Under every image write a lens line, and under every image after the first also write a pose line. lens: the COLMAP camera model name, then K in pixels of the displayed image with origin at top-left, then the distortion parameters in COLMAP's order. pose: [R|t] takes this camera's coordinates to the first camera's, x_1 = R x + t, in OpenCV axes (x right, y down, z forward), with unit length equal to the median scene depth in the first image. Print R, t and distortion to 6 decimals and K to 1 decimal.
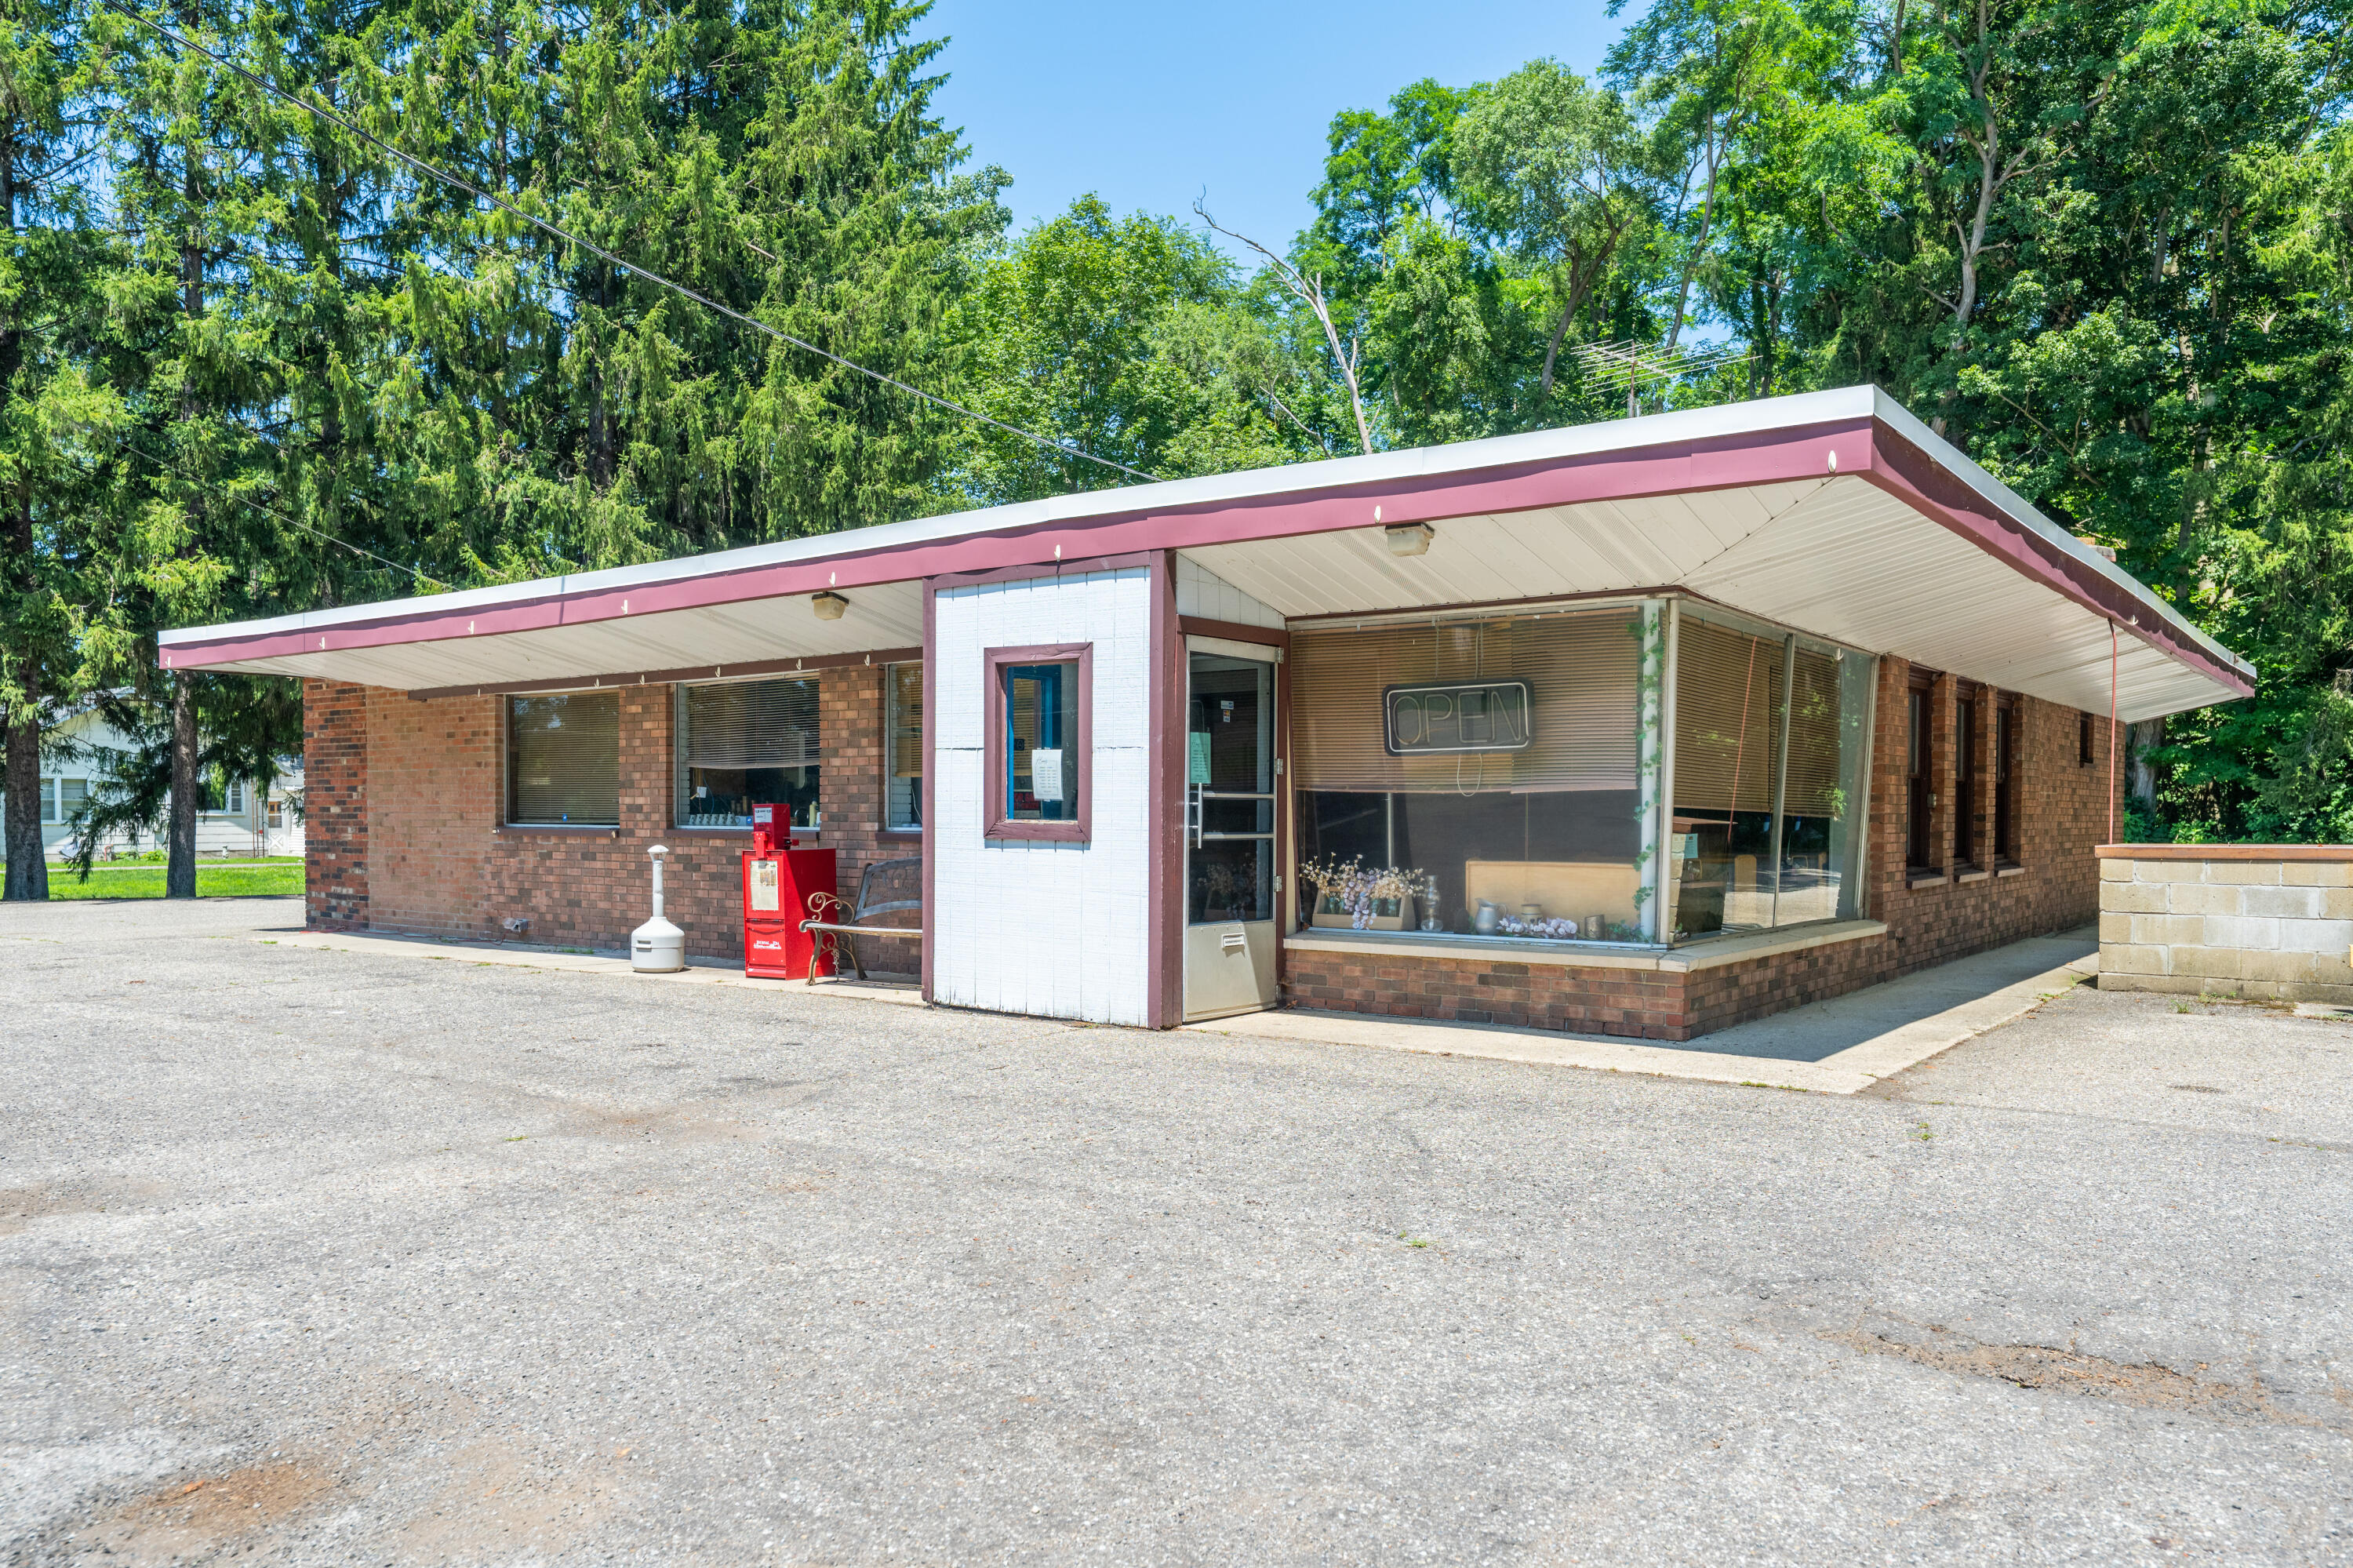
lens RADIAL K [[1717.6, 0, 1164.5], [0, 1717.6, 868.8], [0, 0, 1]] dist [-0.003665, 0.003357]
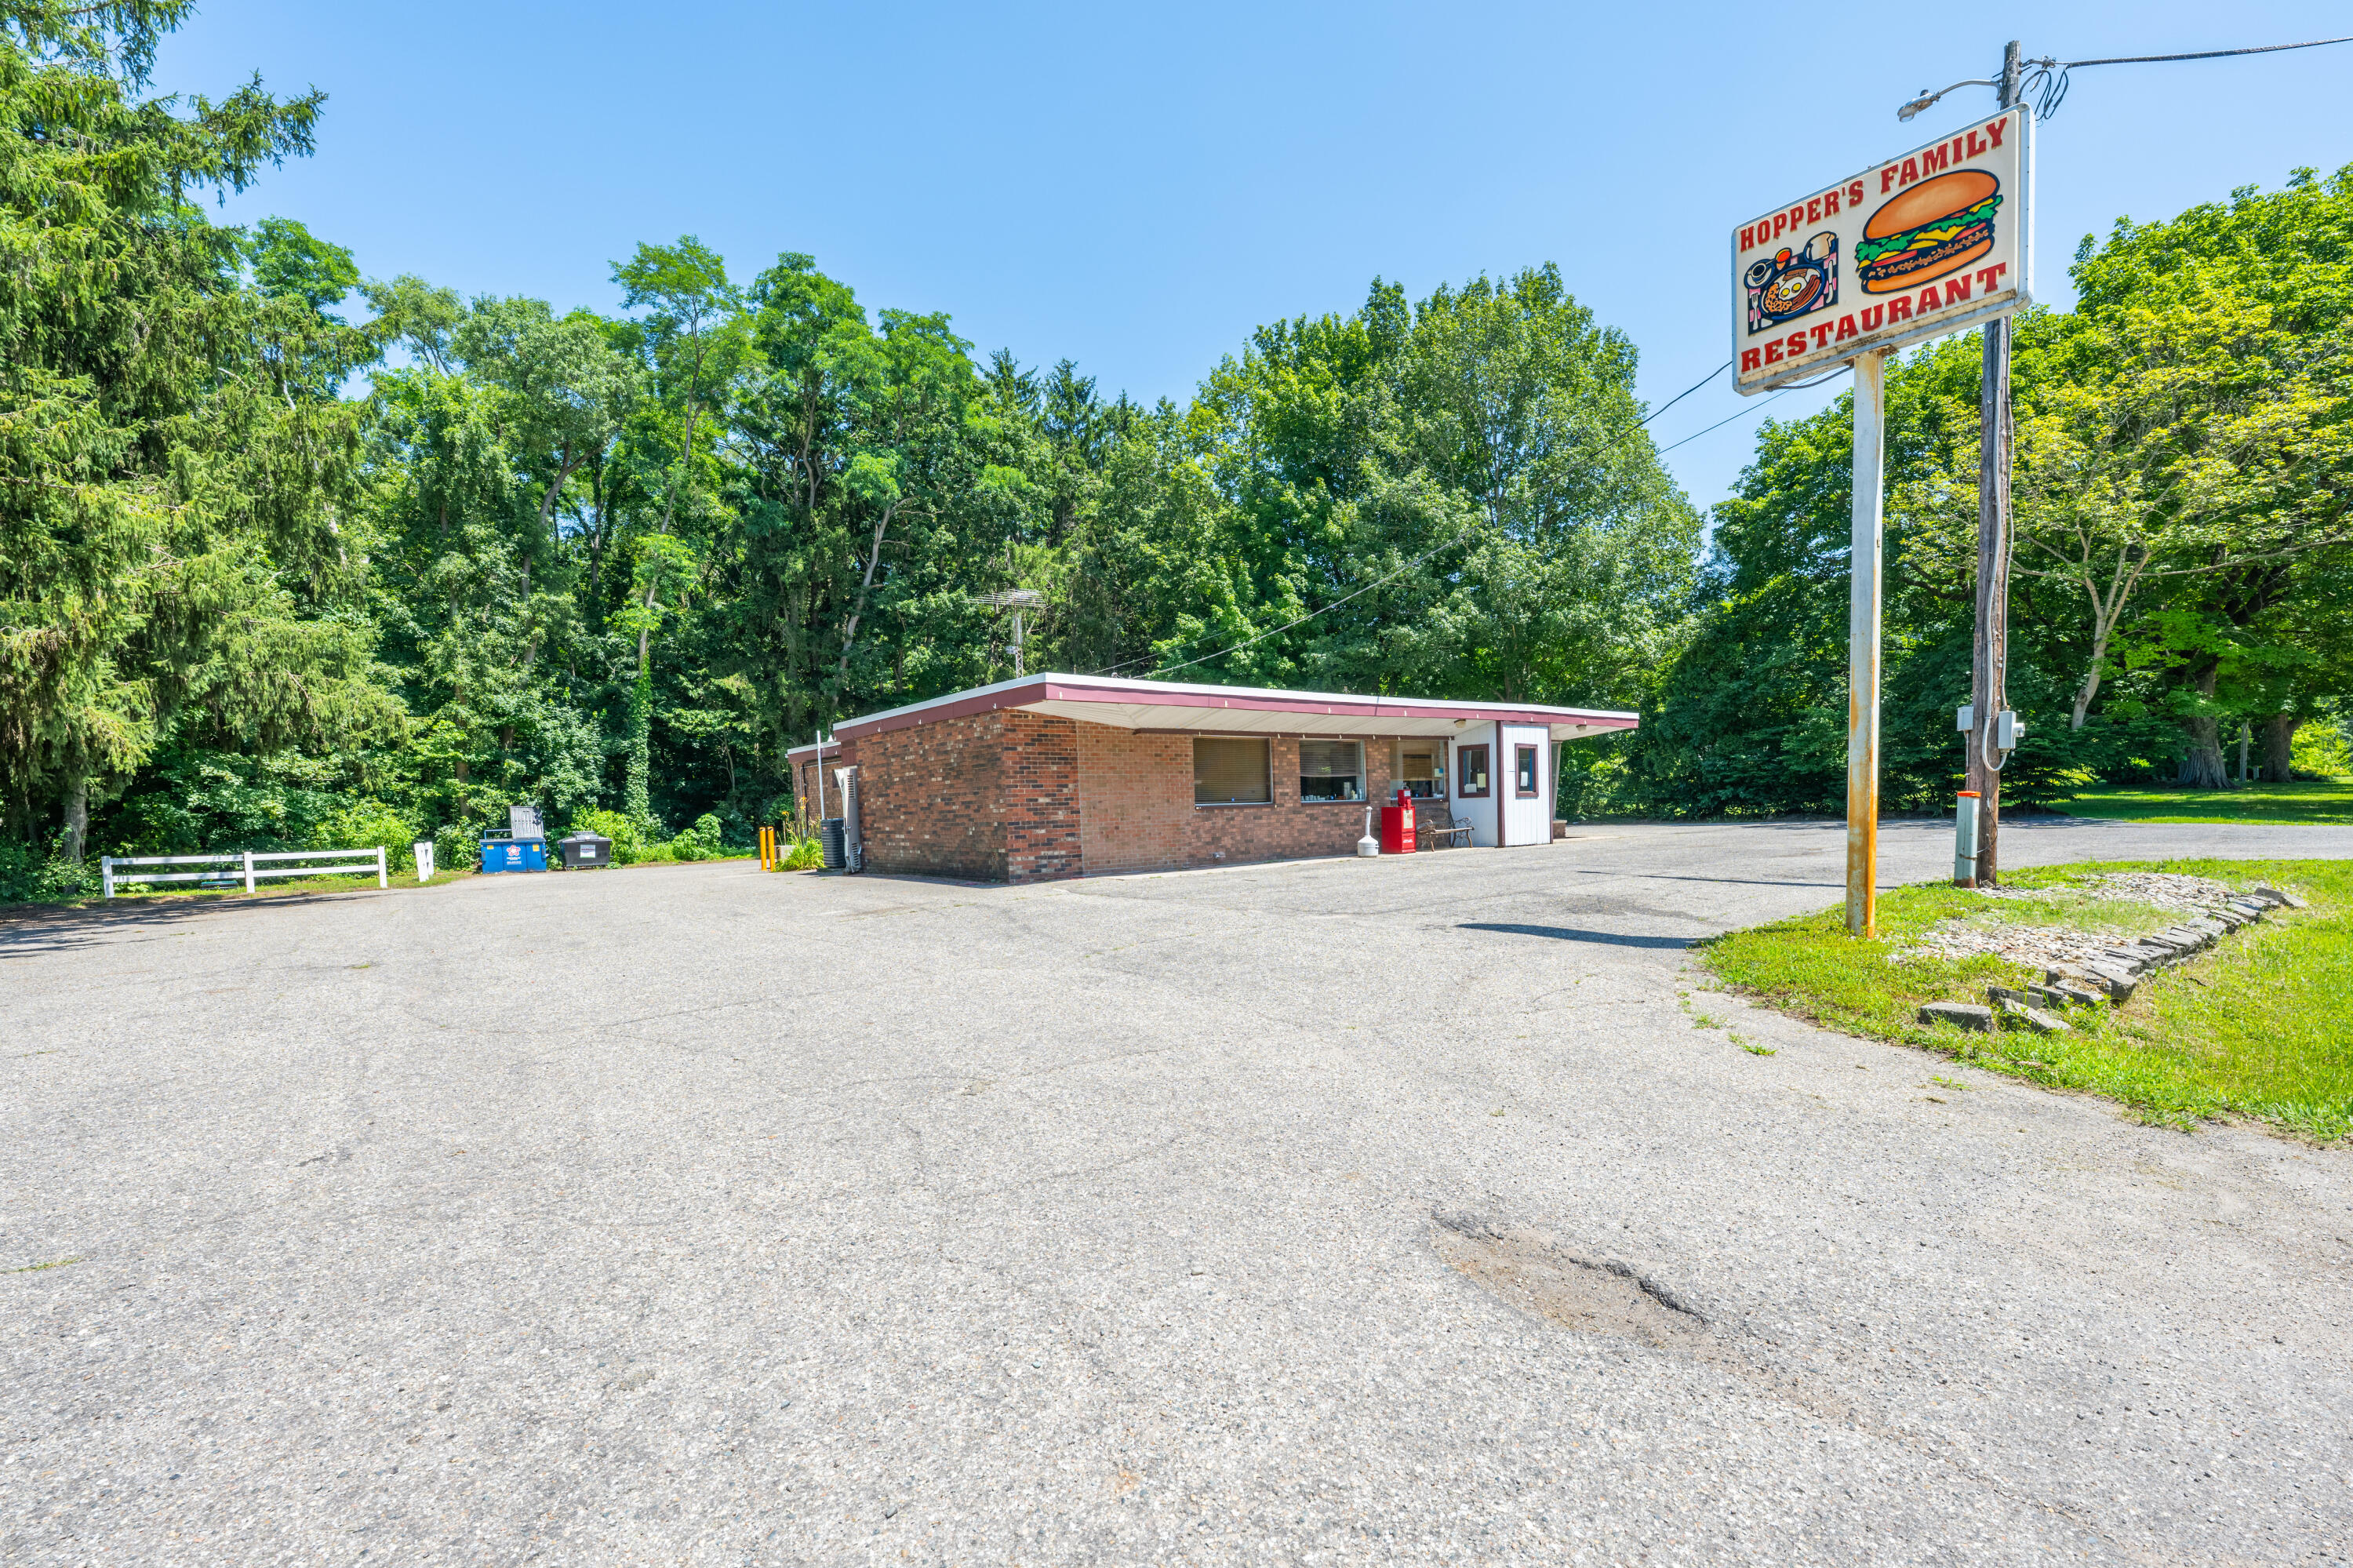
lens RADIAL K [[1014.6, 0, 1257.5], [0, 1014.6, 875.1], [0, 0, 1]] dist [-0.000809, -0.000031]
pose [[0.205019, -0.075746, 0.975823, -1.790517], [0.061711, 0.996018, 0.064349, -0.019815], [-0.976811, 0.047027, 0.208877, 0.861817]]
